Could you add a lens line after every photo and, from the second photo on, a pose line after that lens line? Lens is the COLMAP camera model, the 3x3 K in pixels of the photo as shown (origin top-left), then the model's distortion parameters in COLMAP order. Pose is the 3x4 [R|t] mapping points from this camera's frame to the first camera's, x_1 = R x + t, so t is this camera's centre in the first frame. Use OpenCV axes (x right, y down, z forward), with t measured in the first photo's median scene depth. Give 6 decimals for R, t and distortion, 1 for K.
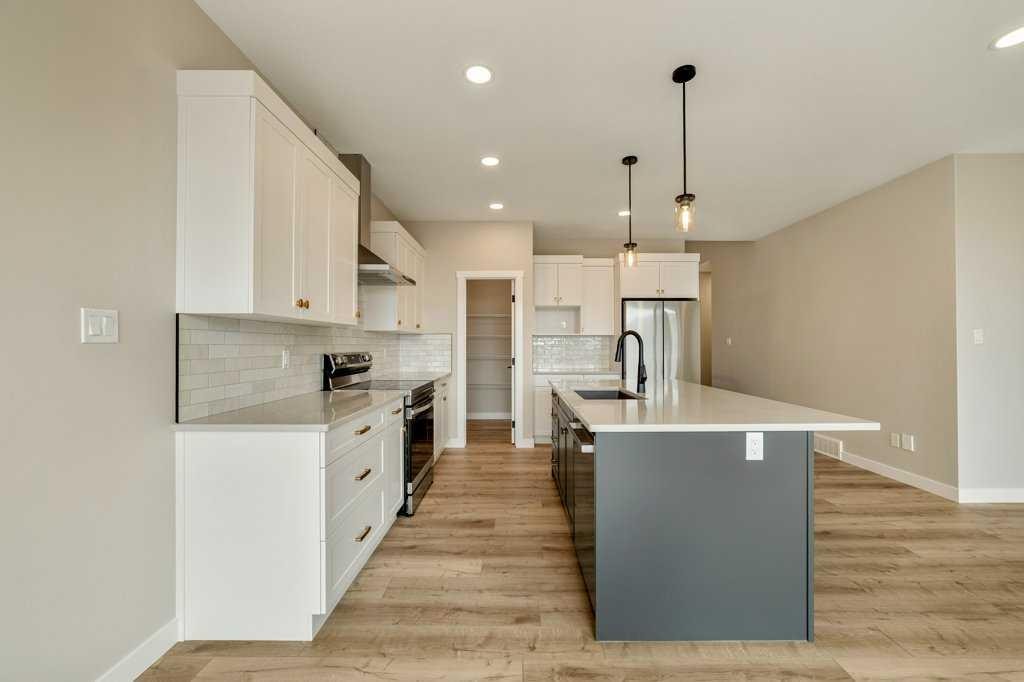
lens RADIAL K [[393.7, 0, 514.4], [0, 393.7, 344.8], [0, 0, 1]] dist [-0.006925, 0.000058]
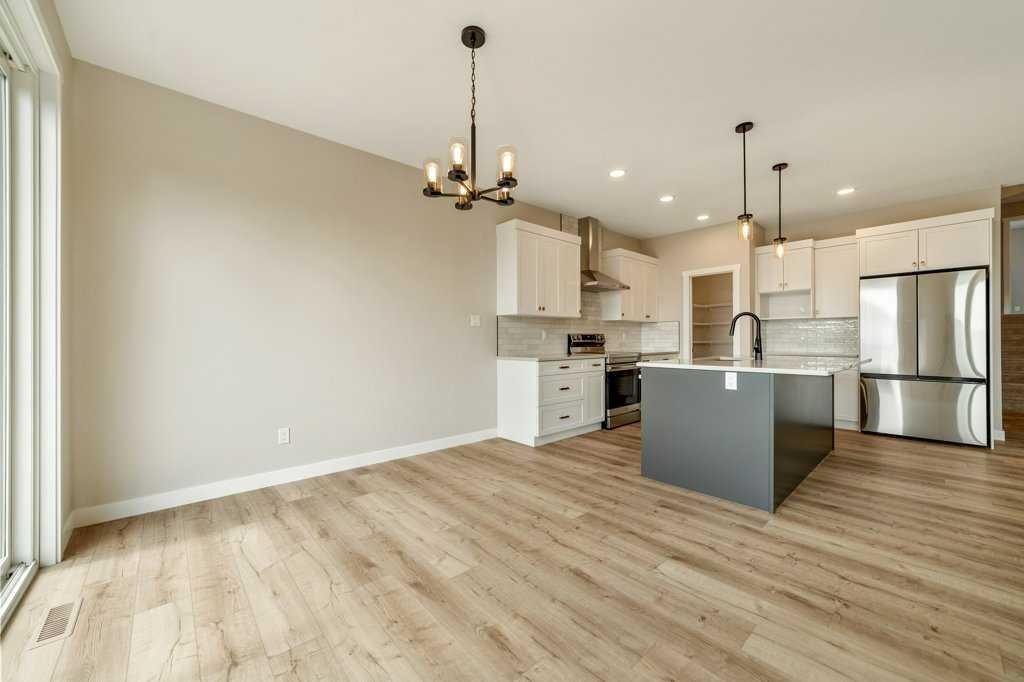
lens RADIAL K [[387.5, 0, 512.0], [0, 387.5, 341.0], [0, 0, 1]] dist [-0.007087, 0.008145]
pose [[0.677277, 0.000642, -0.735728, 0.729697], [0.004123, 0.999981, 0.004667, 0.051730], [0.735716, -0.006194, 0.677261, -0.460093]]
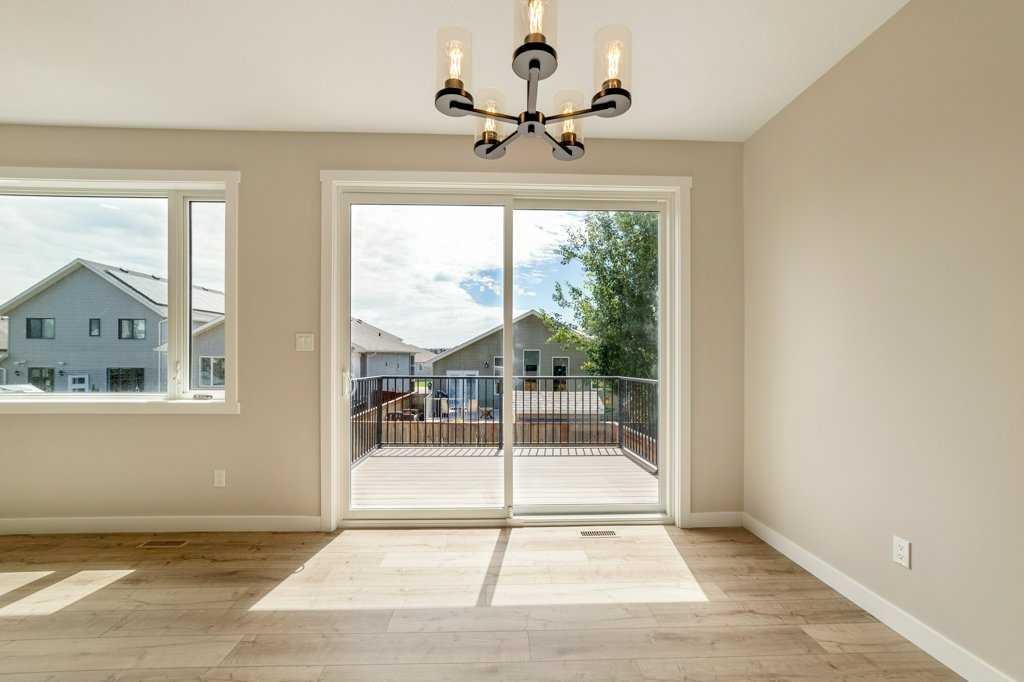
lens RADIAL K [[405.1, 0, 507.2], [0, 405.1, 354.6], [0, 0, 1]] dist [-0.000753, 0.000000]
pose [[-0.999193, -0.000106, -0.040155, 0.137446], [0.000051, 0.999992, -0.003904, 0.005898], [0.040156, -0.003903, -0.999186, 0.458188]]
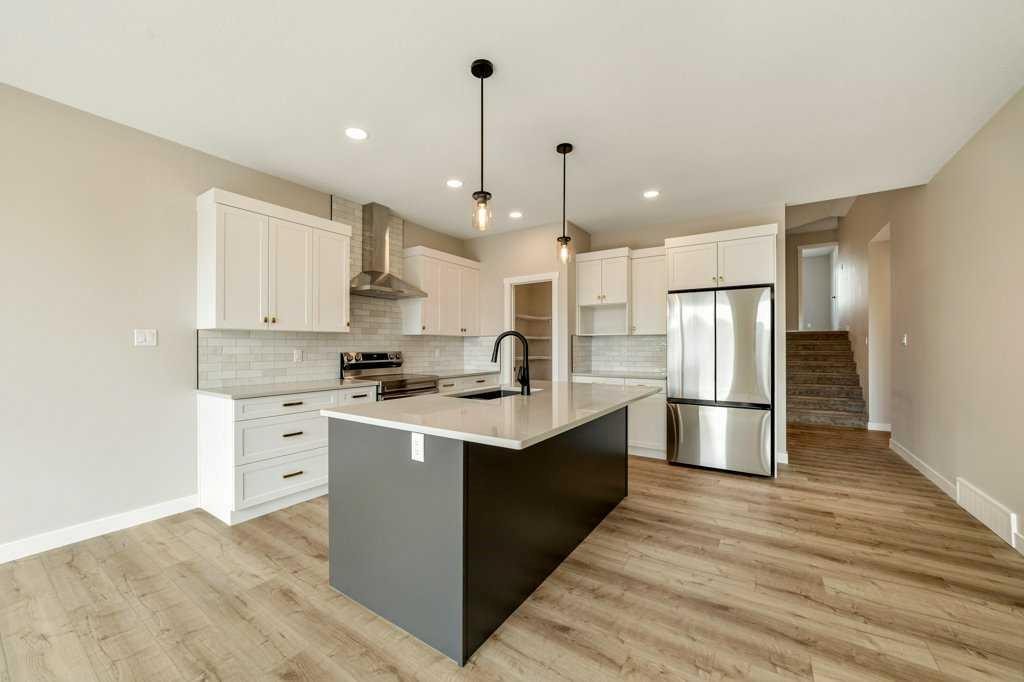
lens RADIAL K [[388.4, 0, 503.5], [0, 388.4, 348.1], [0, 0, 1]] dist [-0.008949, 0.000111]
pose [[0.828447, 0.002023, -0.560063, 0.839666], [0.001944, 0.999977, 0.006487, -0.000728], [0.560063, -0.006462, 0.828425, 0.187931]]
